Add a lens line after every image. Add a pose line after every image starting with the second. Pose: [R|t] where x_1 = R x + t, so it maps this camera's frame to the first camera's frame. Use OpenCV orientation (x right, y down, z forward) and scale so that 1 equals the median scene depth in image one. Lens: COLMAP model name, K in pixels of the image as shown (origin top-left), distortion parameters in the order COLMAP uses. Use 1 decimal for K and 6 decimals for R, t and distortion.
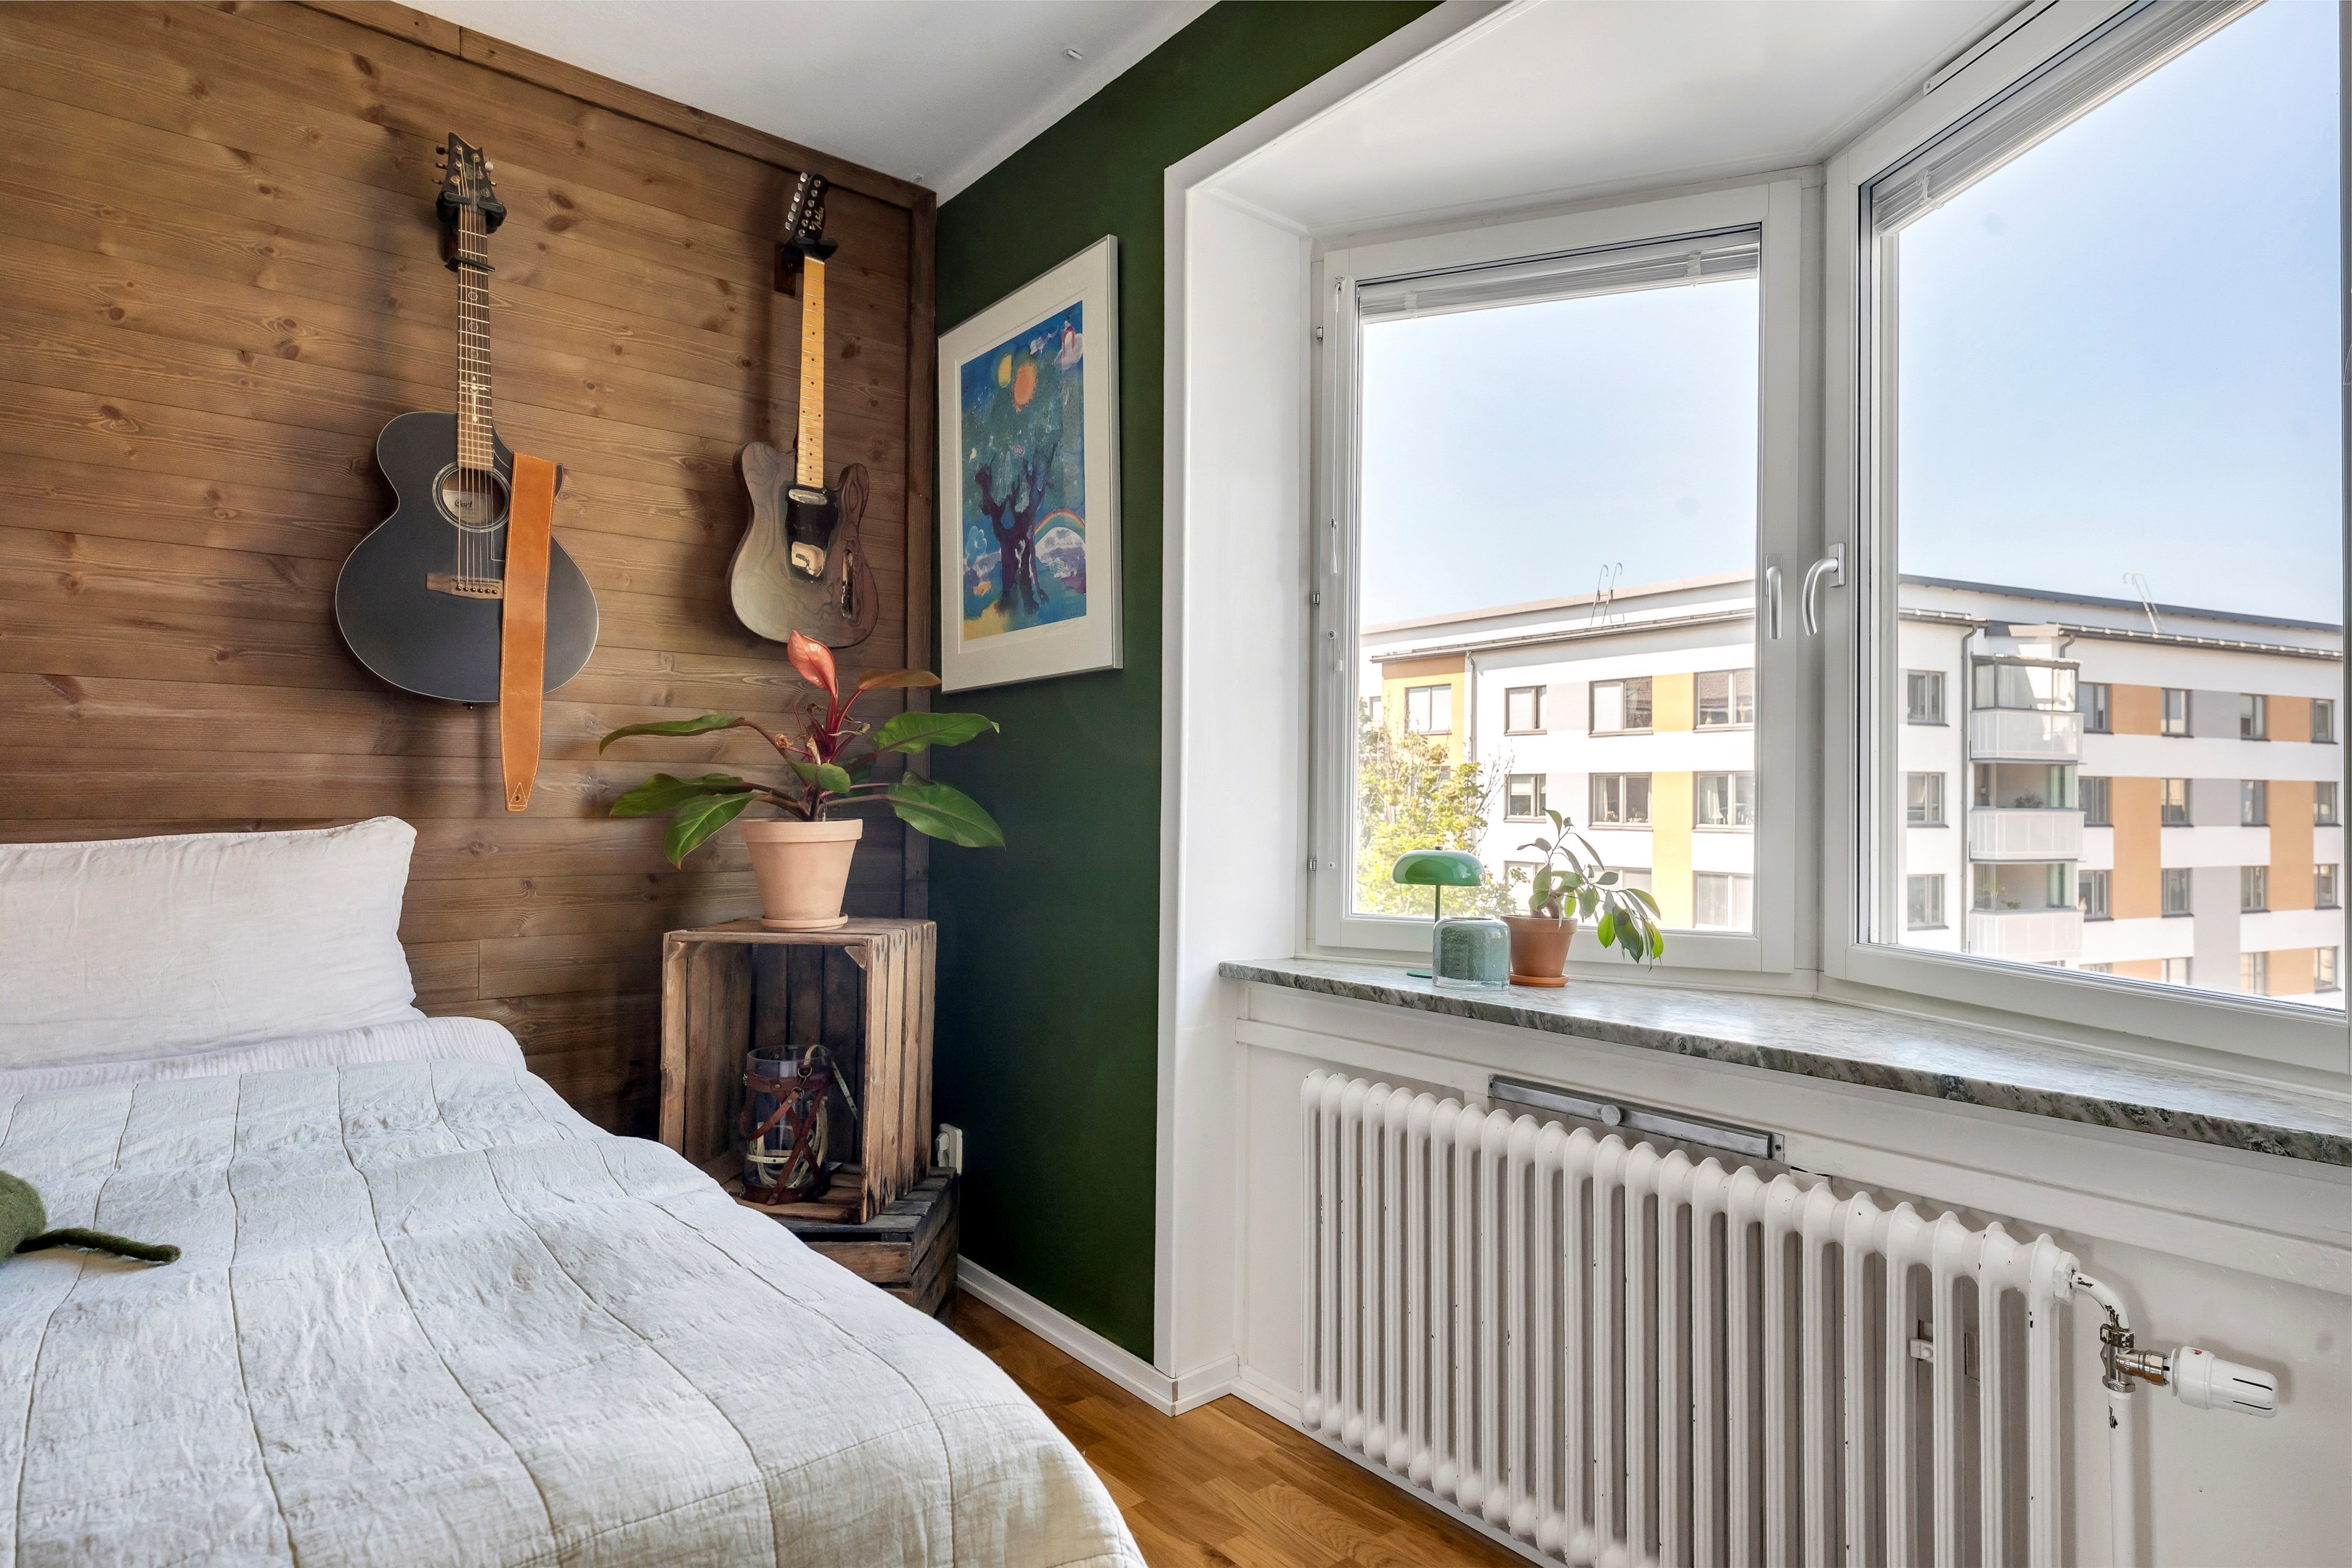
lens RADIAL K [[1260.5, 0, 1176.0], [0, 1260.5, 784.0], [0, 0, 1]] dist [0.005836, -0.000576]
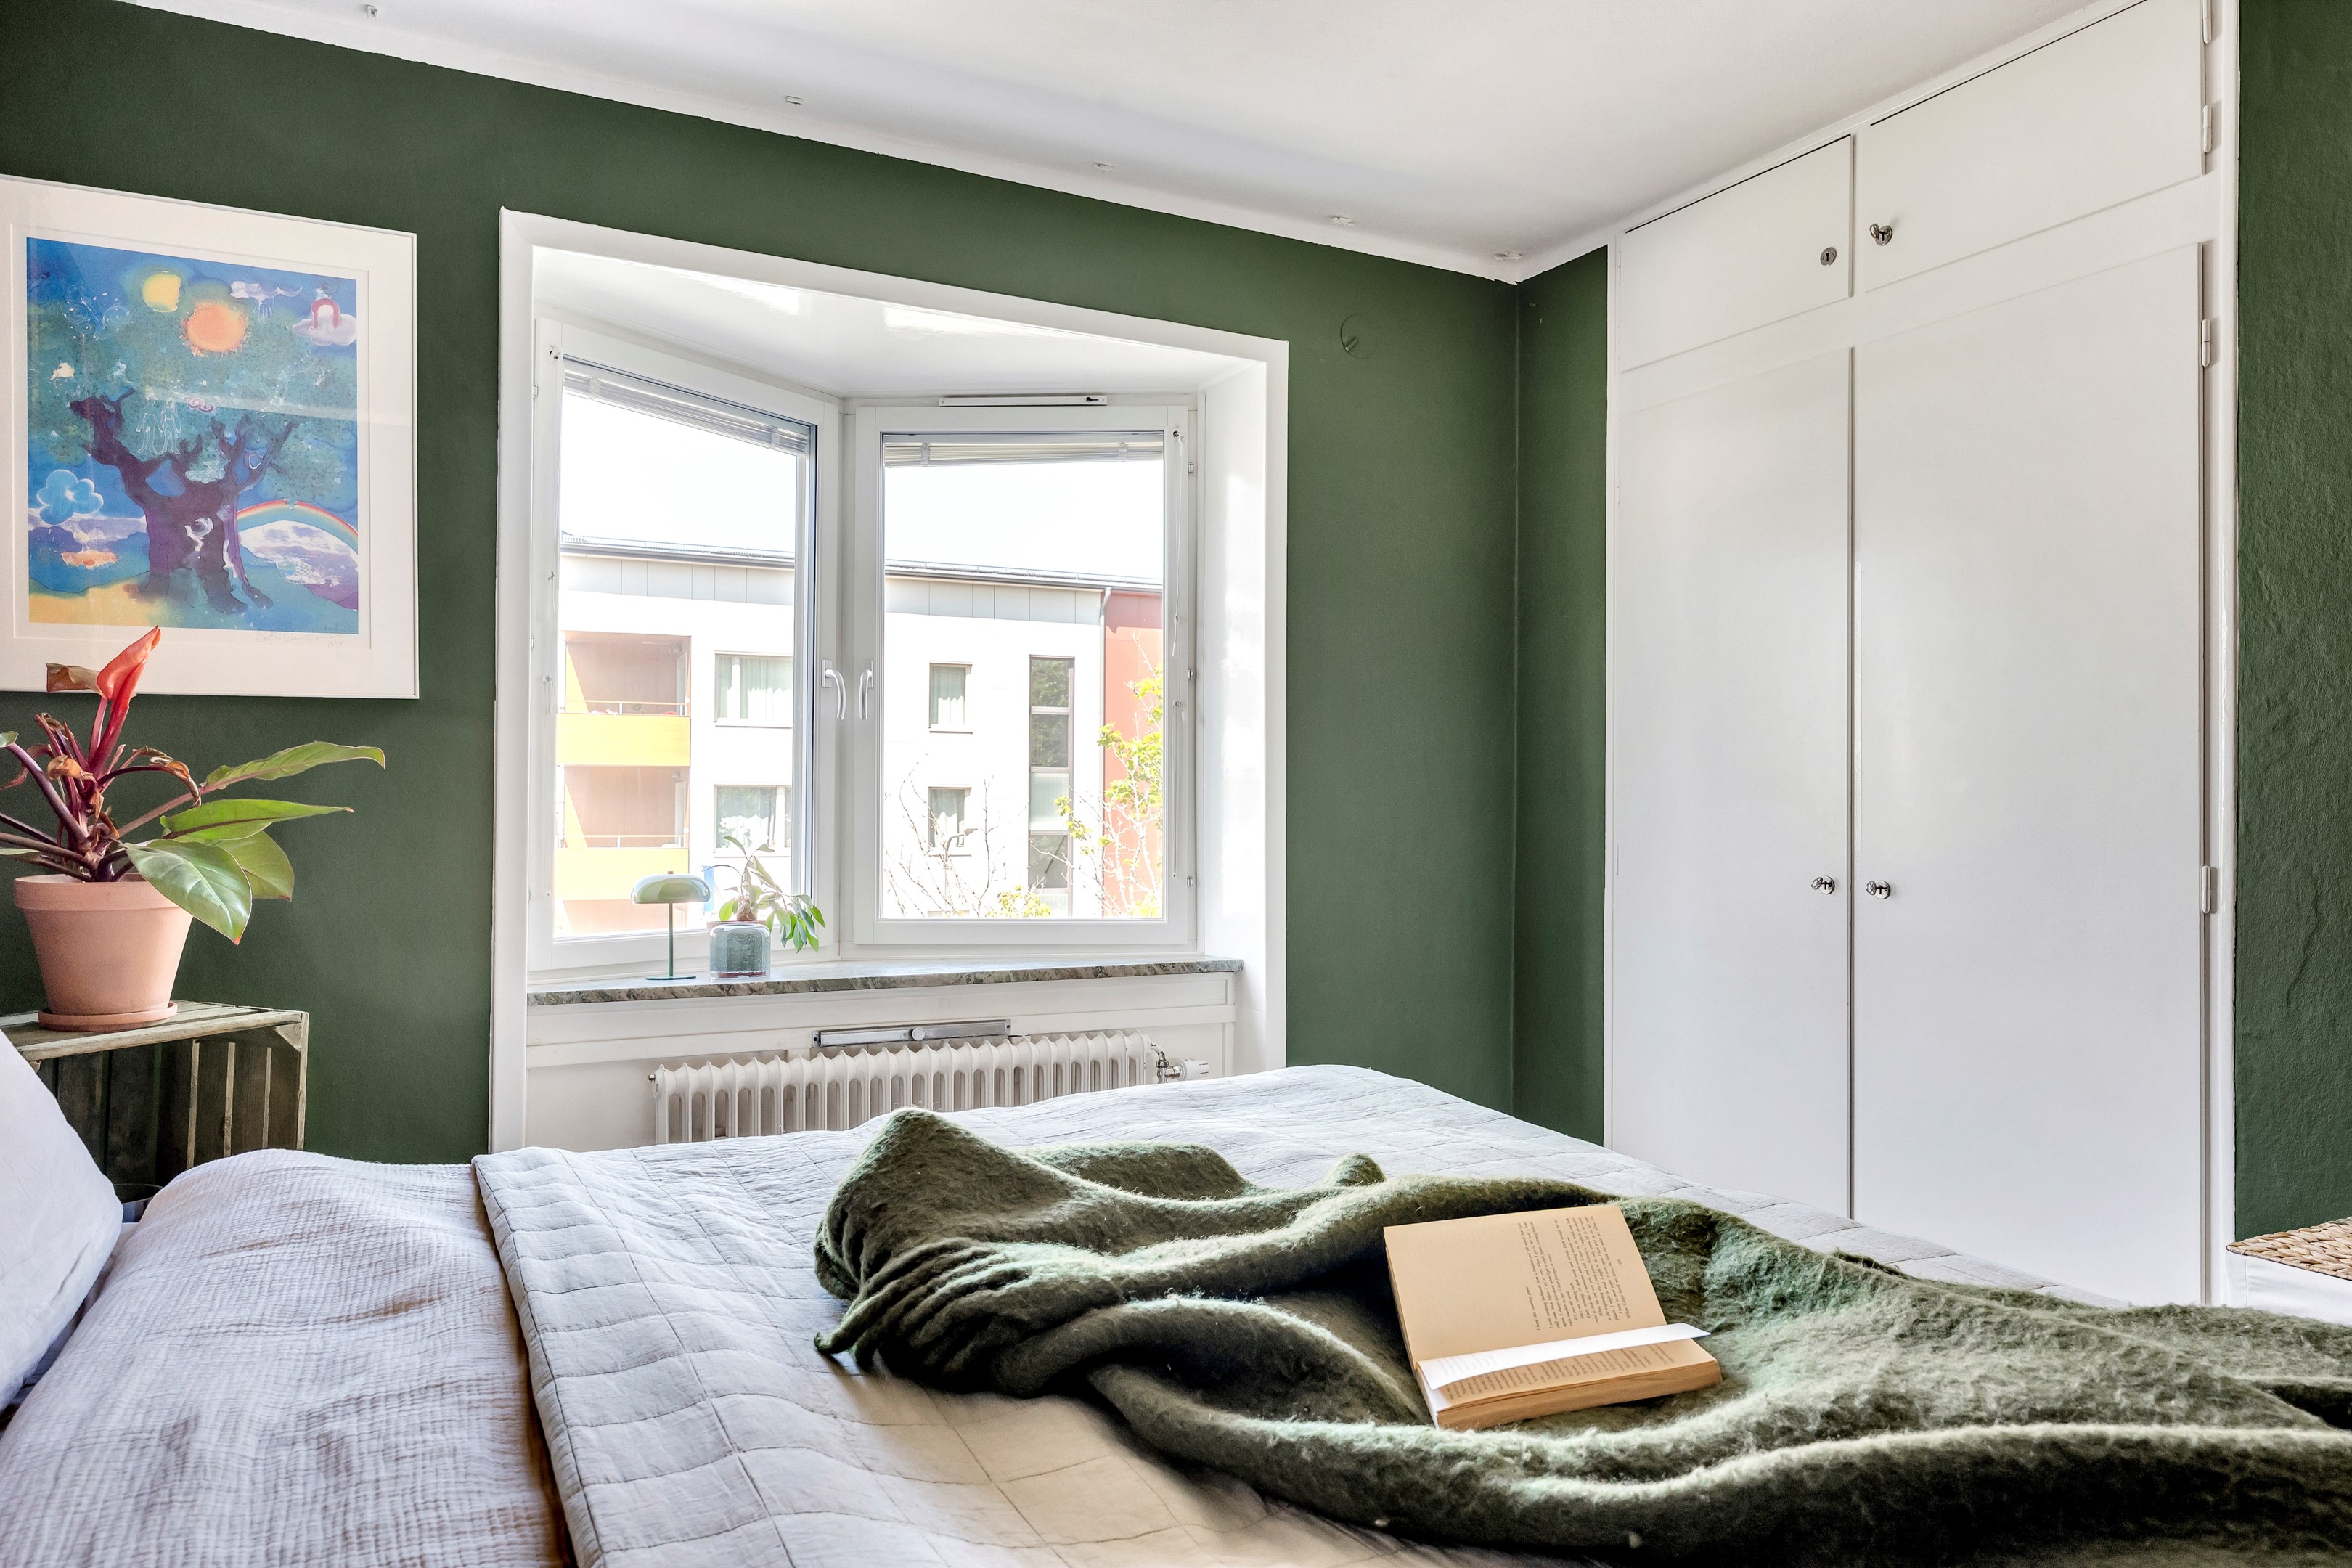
lens RADIAL K [[1544.3, 0, 1156.9], [0, 1544.3, 788.7], [0, 0, 1]] dist [0.000342, -0.000102]
pose [[0.215165, 0.002979, 0.976573, -0.974695], [-0.018699, 0.999825, 0.001070, -0.033863], [-0.976399, -0.018491, 0.215183, 0.195764]]
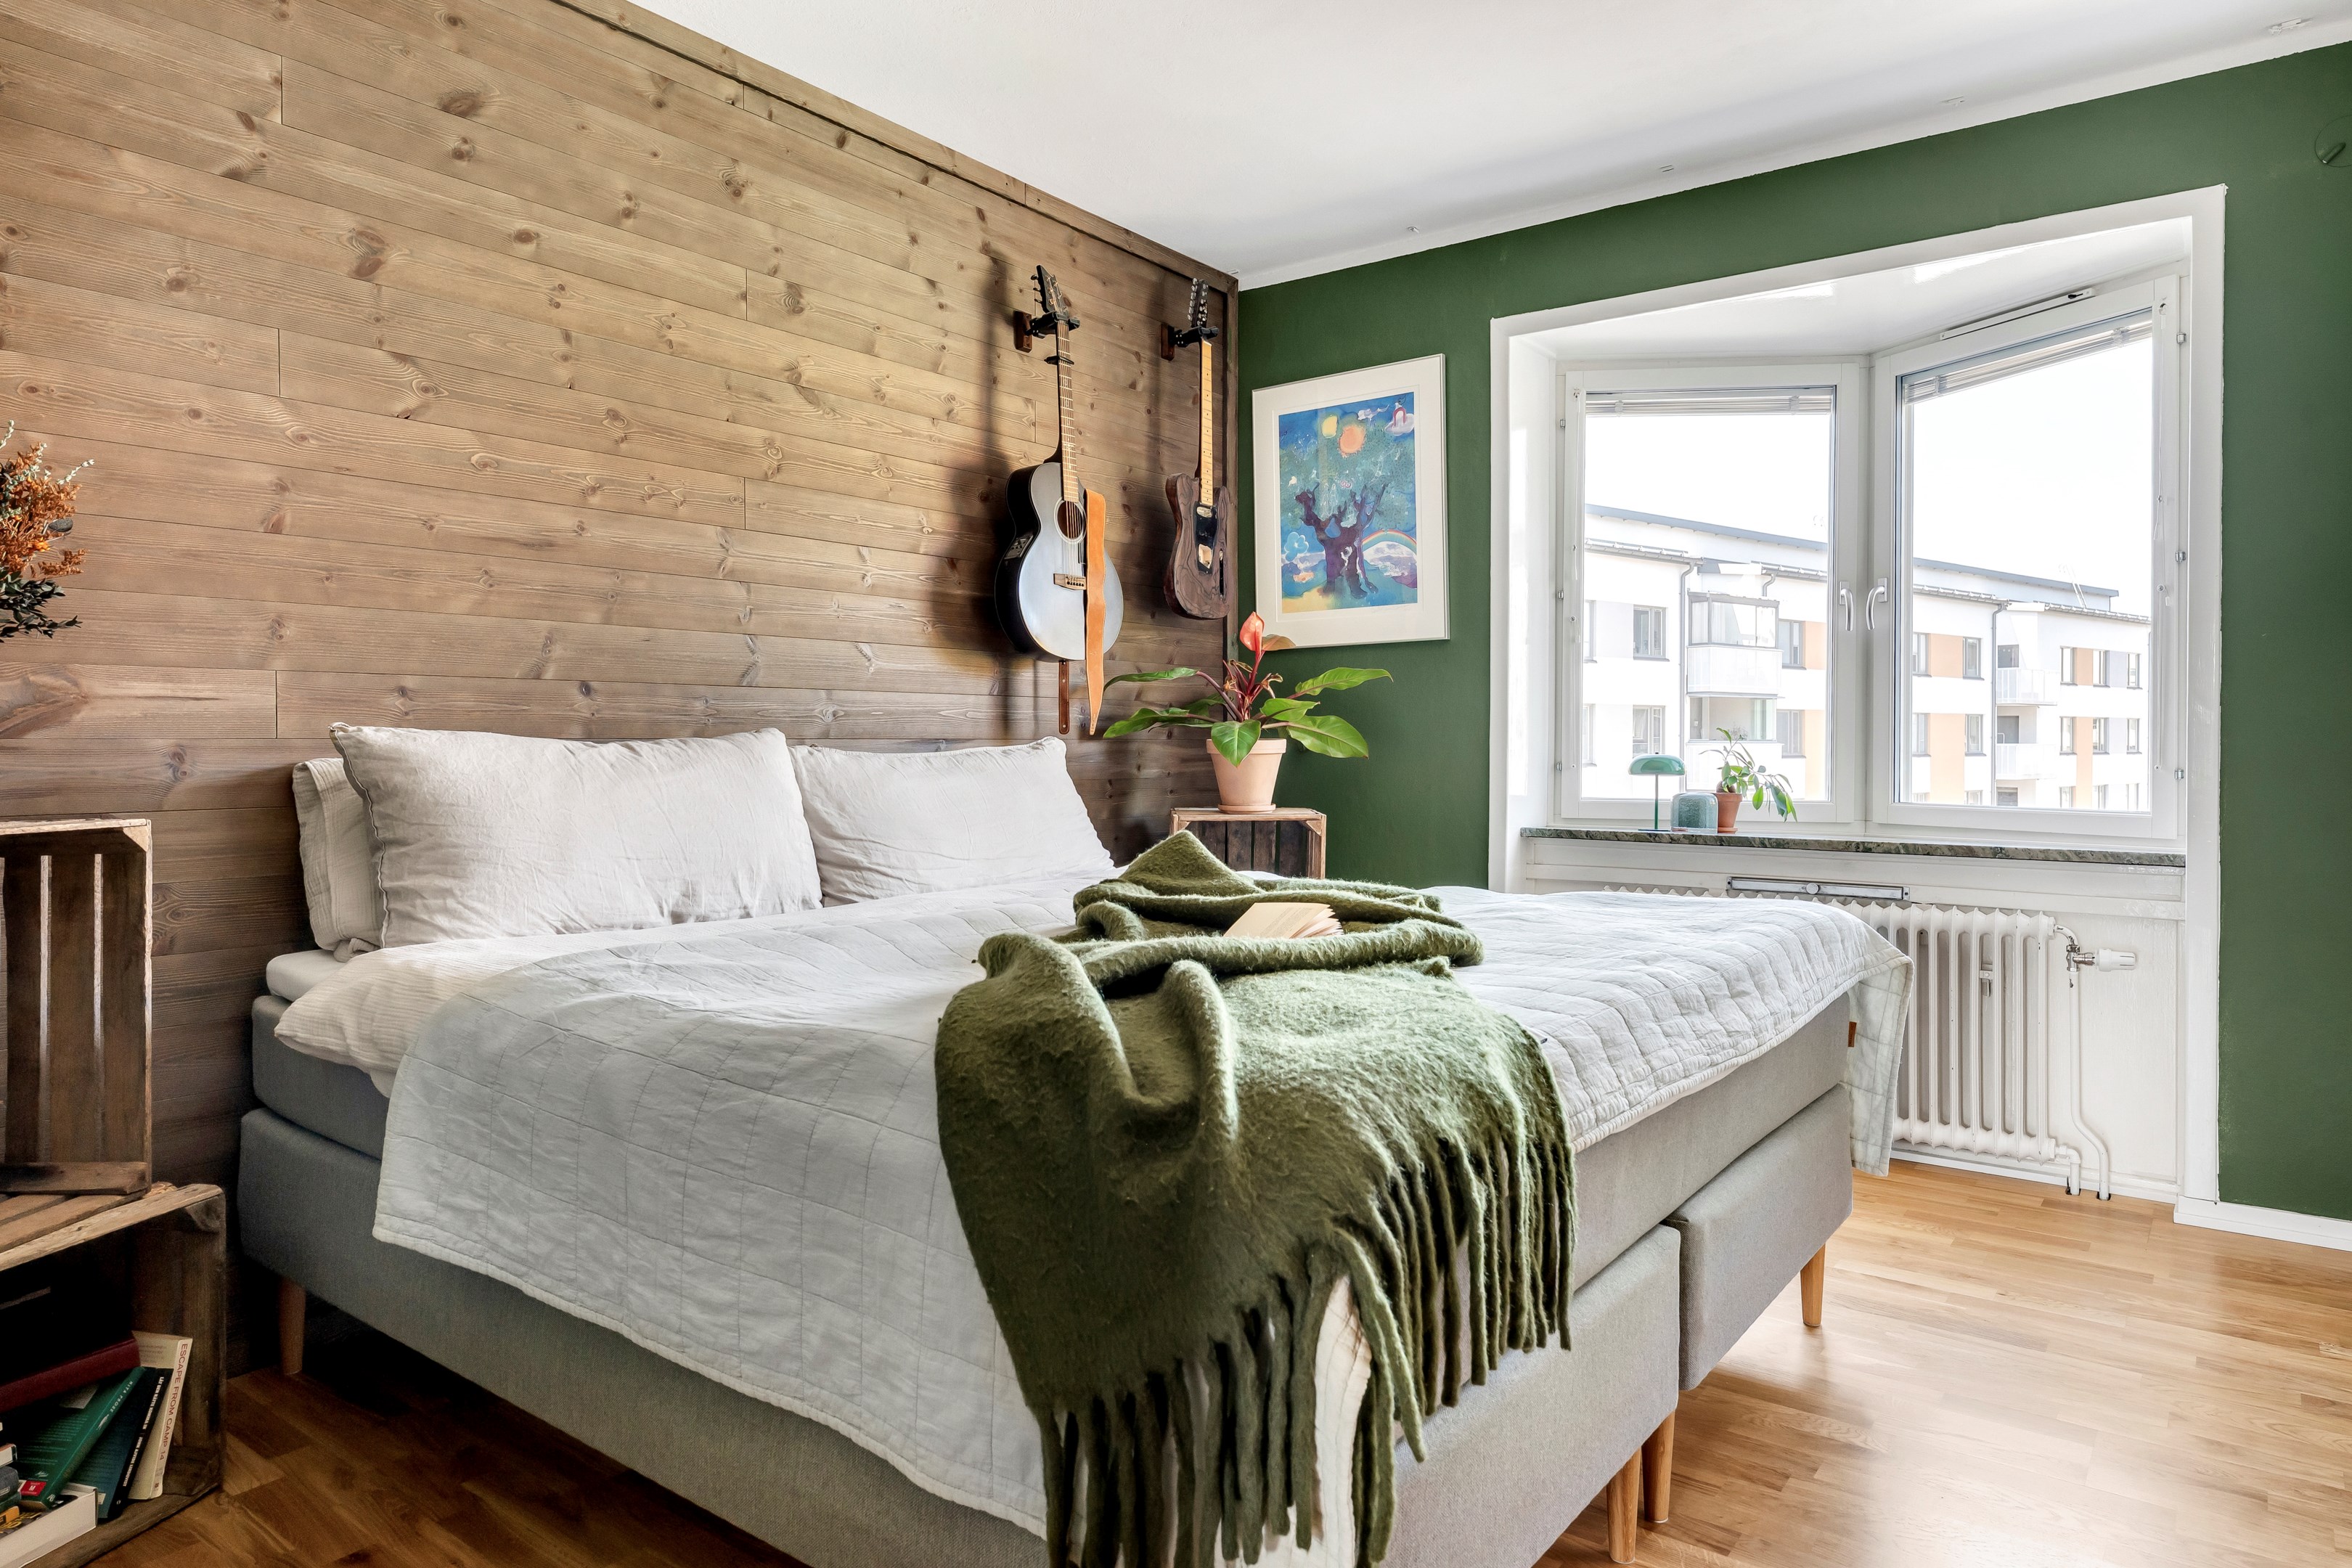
lens RADIAL K [[1431.6, 0, 1175.5], [0, 1431.6, 749.7], [0, 0, 1]] dist [0.000690, 0.000552]
pose [[0.972743, -0.006224, 0.231804, -0.713922], [0.001144, 0.999756, 0.022043, 0.003256], [-0.231885, -0.021177, 0.972513, -0.570779]]
